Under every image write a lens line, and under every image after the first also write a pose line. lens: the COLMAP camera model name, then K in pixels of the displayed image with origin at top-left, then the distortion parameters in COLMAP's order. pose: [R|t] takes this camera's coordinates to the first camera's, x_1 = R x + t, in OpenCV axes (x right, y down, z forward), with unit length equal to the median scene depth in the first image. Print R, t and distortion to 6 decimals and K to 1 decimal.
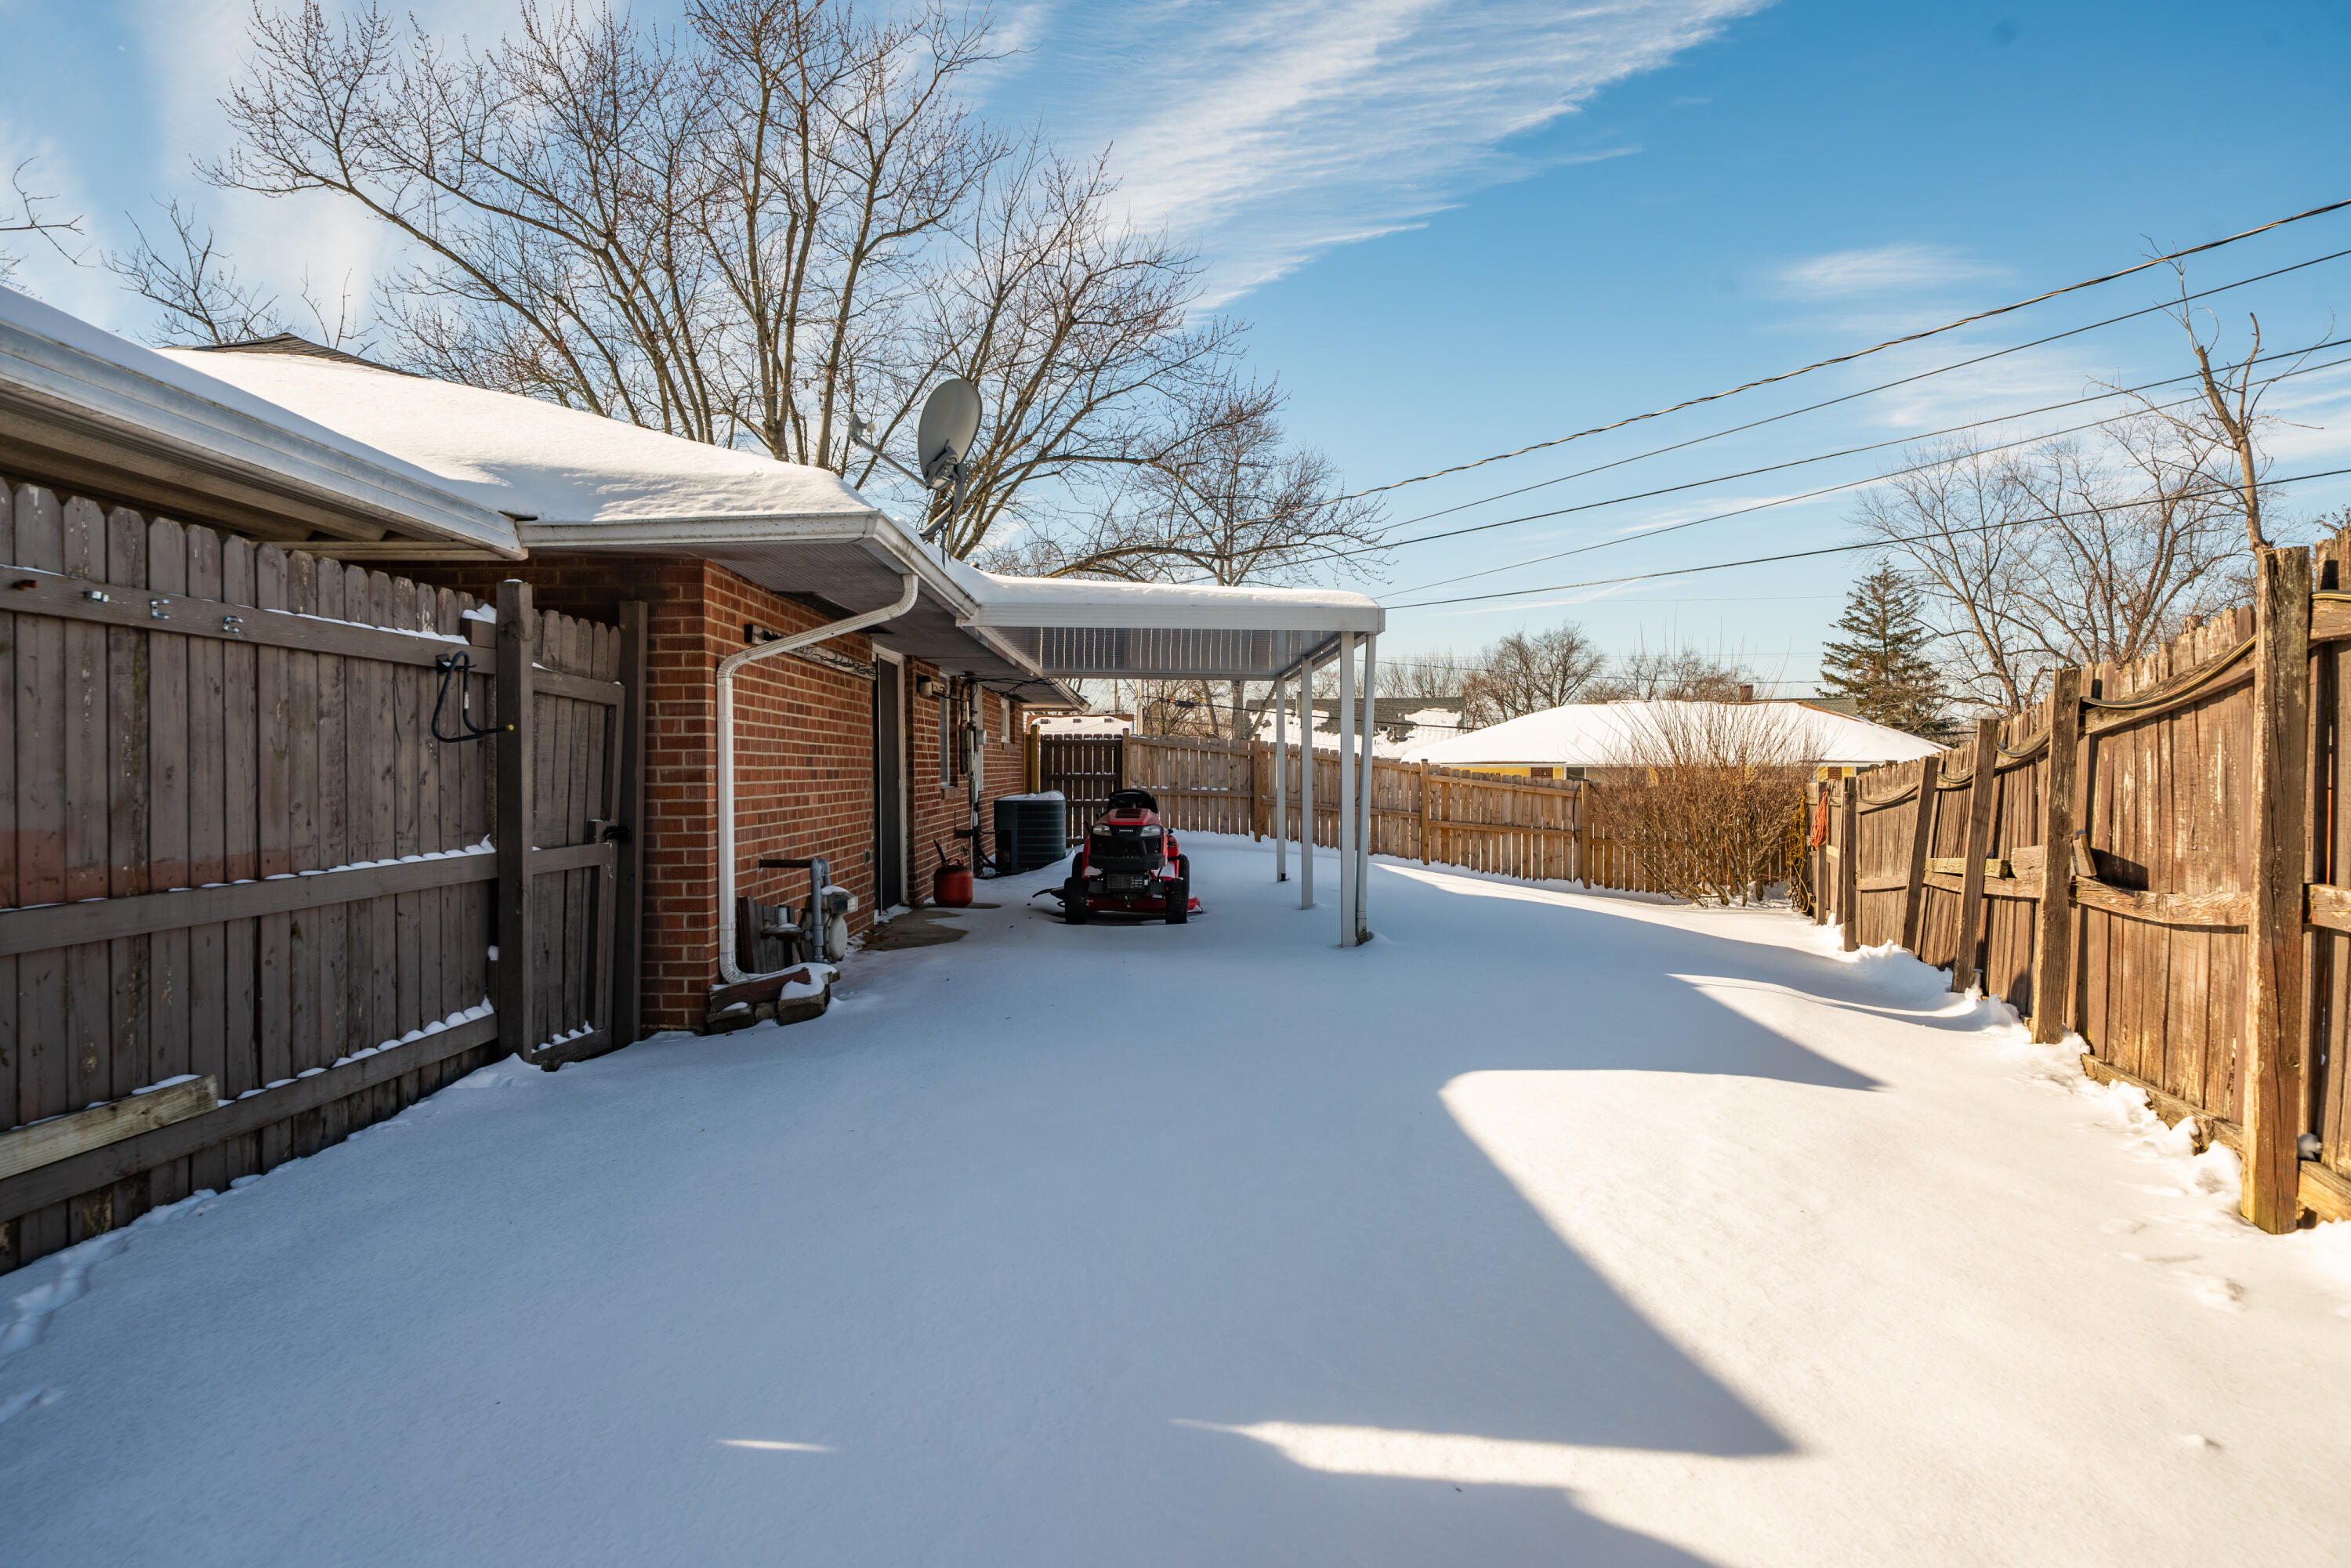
lens RADIAL K [[1561.4, 0, 1177.0], [0, 1561.4, 806.6], [0, 0, 1]] dist [-0.003179, 0.005124]
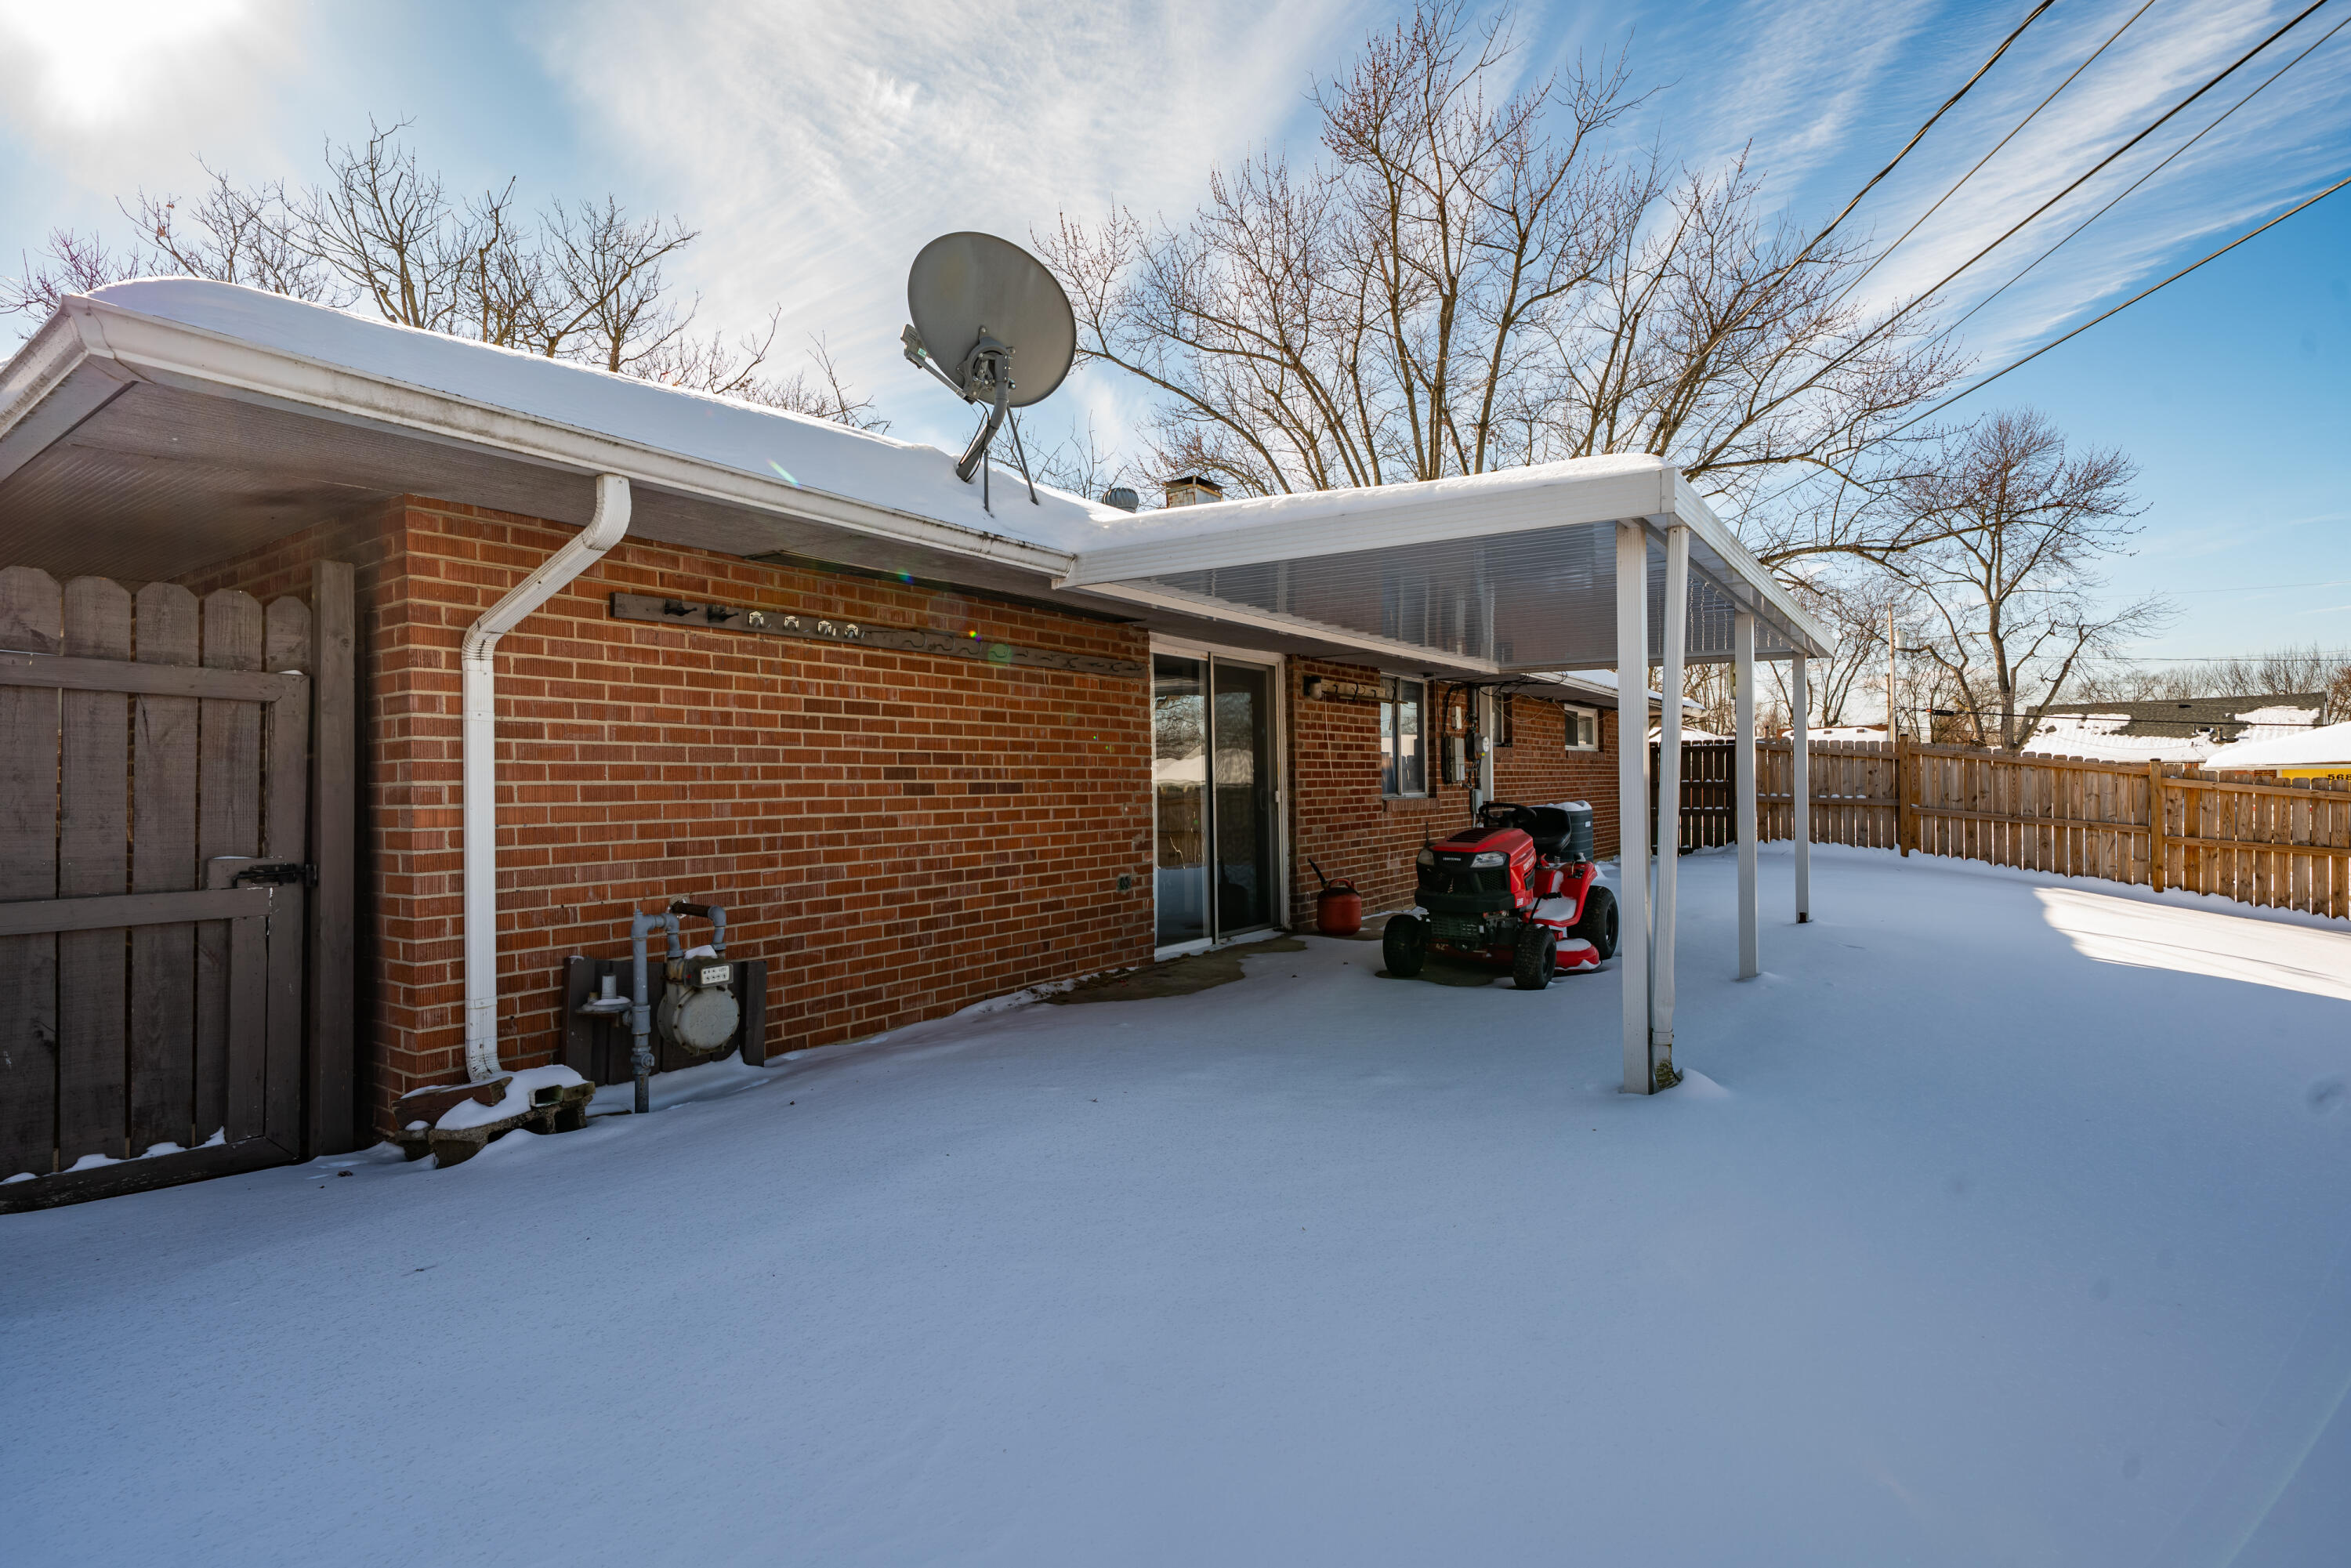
lens RADIAL K [[1143.0, 0, 1155.8], [0, 1143.0, 787.1], [0, 0, 1]] dist [-0.001743, -0.000043]
pose [[0.810142, -0.006300, -0.586199, 0.086678], [-0.003580, 0.999870, -0.015693, -0.005083], [0.586222, 0.014813, 0.810015, 0.234505]]
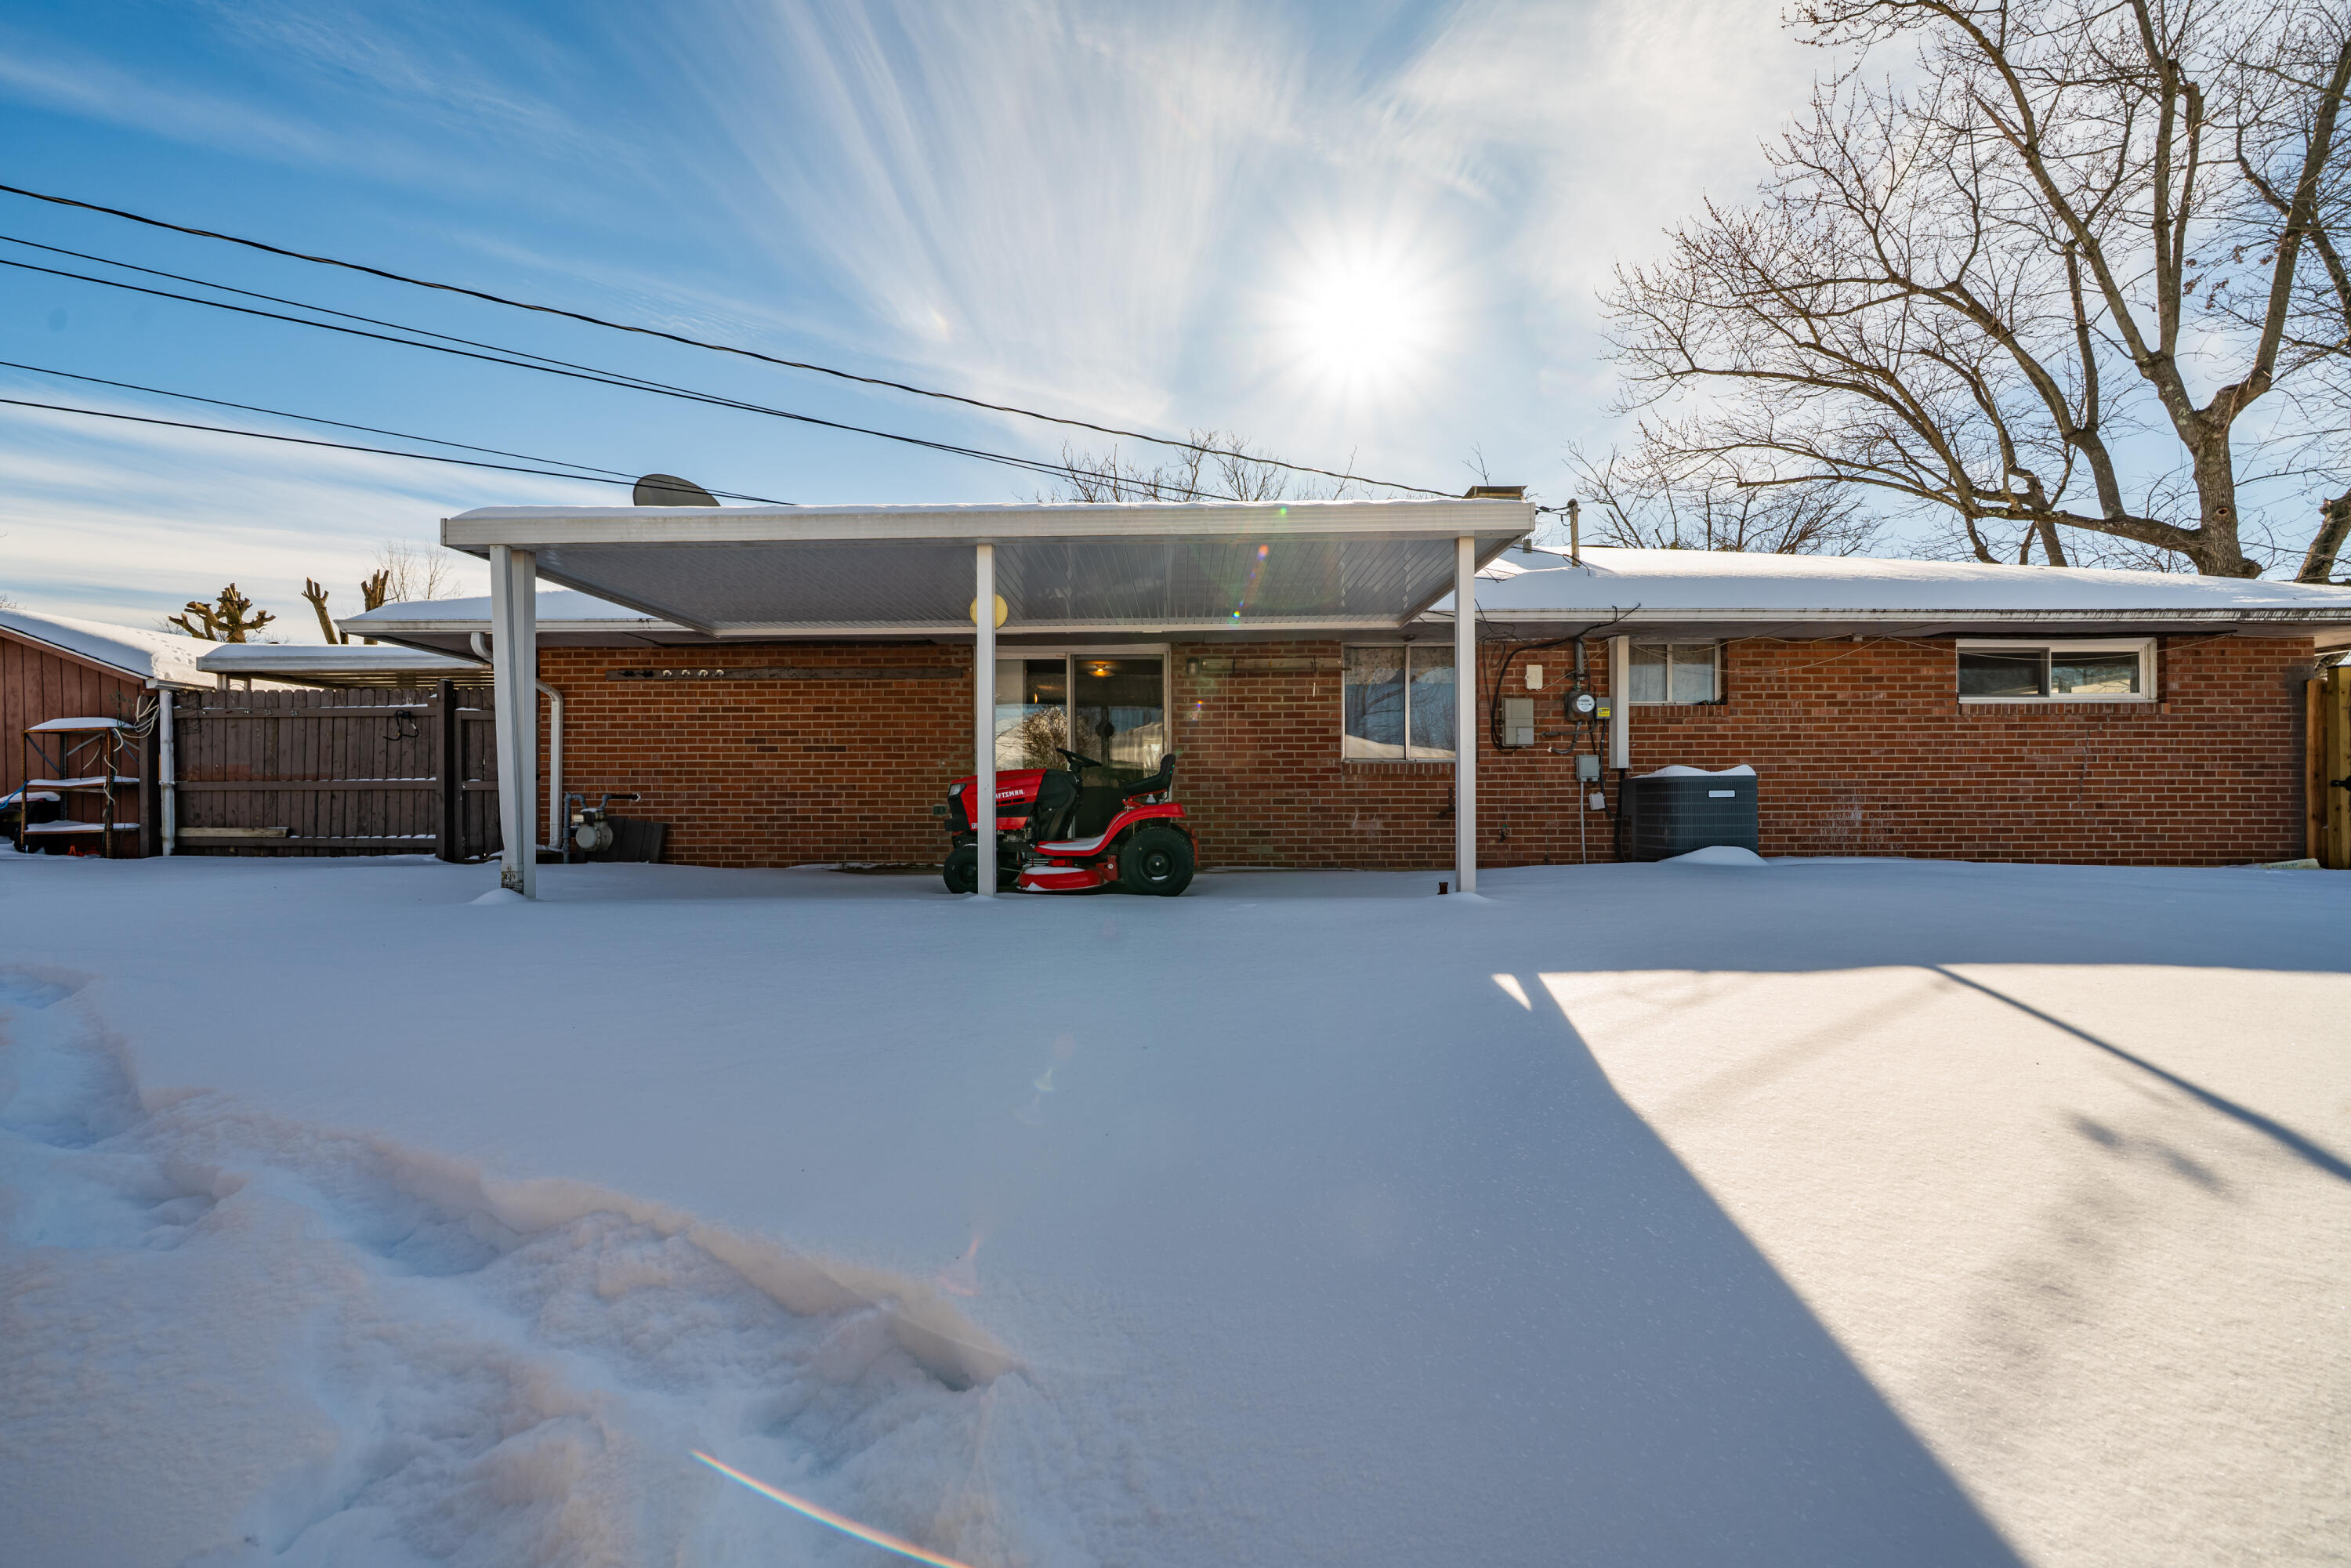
lens RADIAL K [[801.8, 0, 1167.2], [0, 801.8, 796.4], [0, 0, 1]] dist [-0.007464, -0.000148]
pose [[-0.035912, -0.001603, -0.999354, 0.226498], [-0.021945, 0.999759, -0.000815, 0.007700], [0.999114, 0.021902, -0.035938, 0.571599]]
